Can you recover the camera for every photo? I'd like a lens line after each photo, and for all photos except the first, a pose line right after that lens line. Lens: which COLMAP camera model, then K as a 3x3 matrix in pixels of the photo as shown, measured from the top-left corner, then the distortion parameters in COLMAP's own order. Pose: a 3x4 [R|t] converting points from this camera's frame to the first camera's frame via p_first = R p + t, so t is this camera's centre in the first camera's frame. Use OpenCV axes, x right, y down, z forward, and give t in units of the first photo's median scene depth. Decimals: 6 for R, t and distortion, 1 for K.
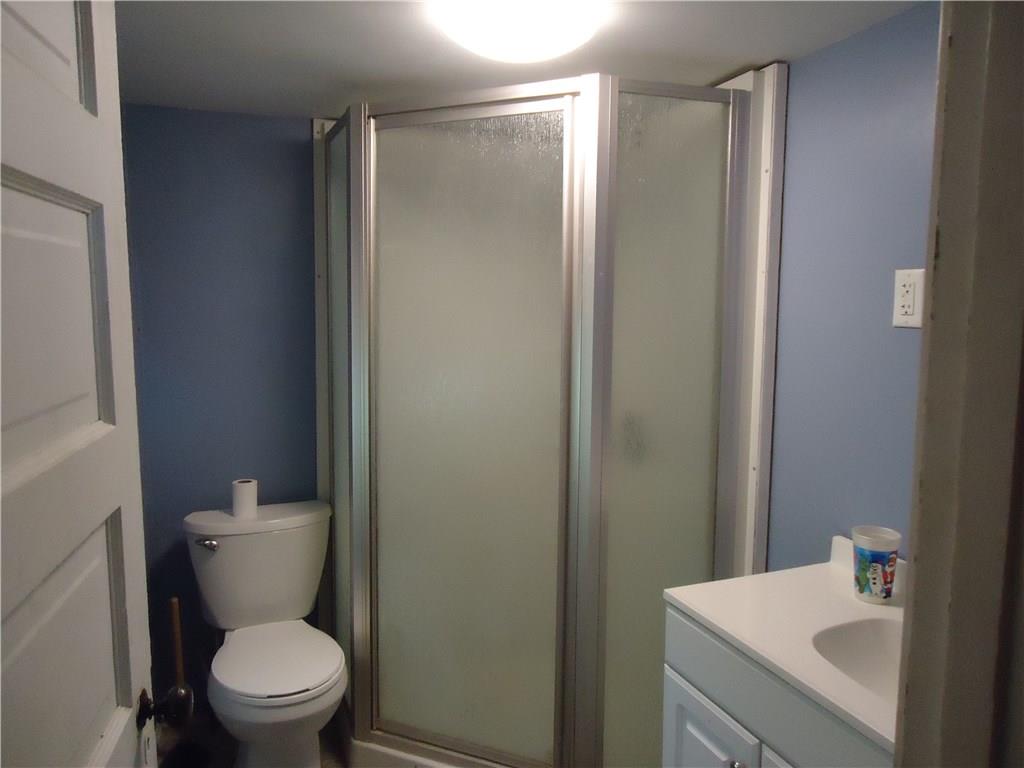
lens RADIAL K [[744.4, 0, 513.7], [0, 744.4, 380.5], [0, 0, 1]] dist [-0.009710, 0.007047]
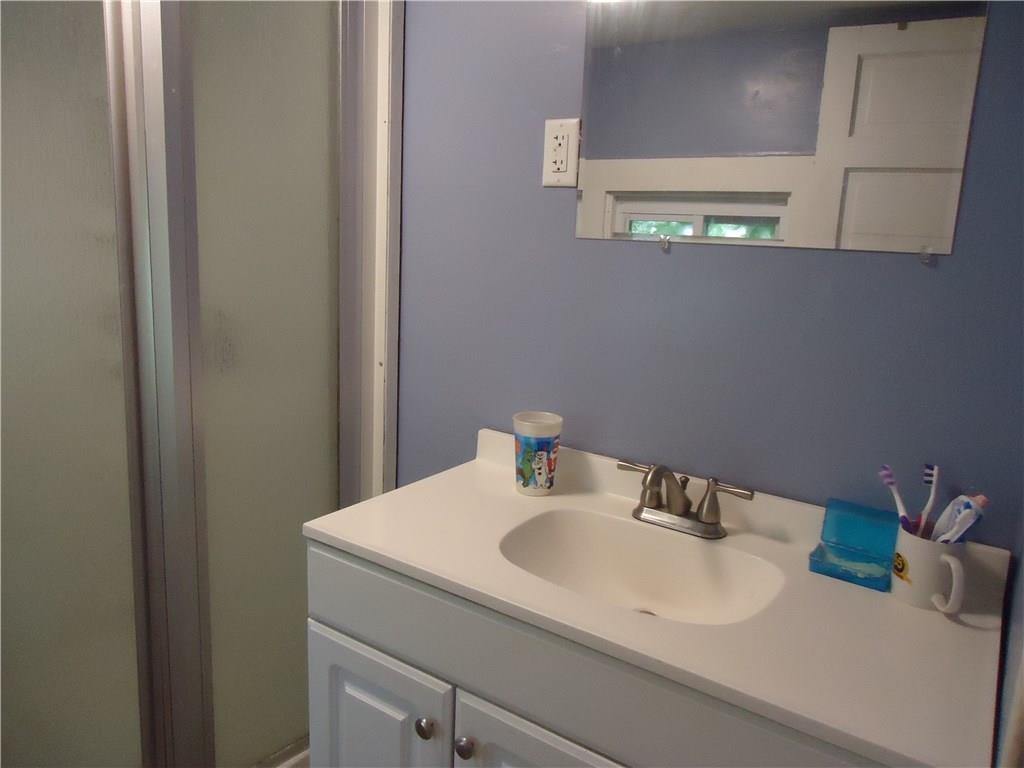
lens RADIAL K [[752.9, 0, 566.4], [0, 752.9, 382.1], [0, 0, 1]] dist [-0.034235, -0.000420]
pose [[0.822940, -0.082560, 0.562097, 0.010072], [0.029848, 0.994301, 0.102342, 0.070226], [-0.567344, -0.067444, 0.820715, 0.240462]]
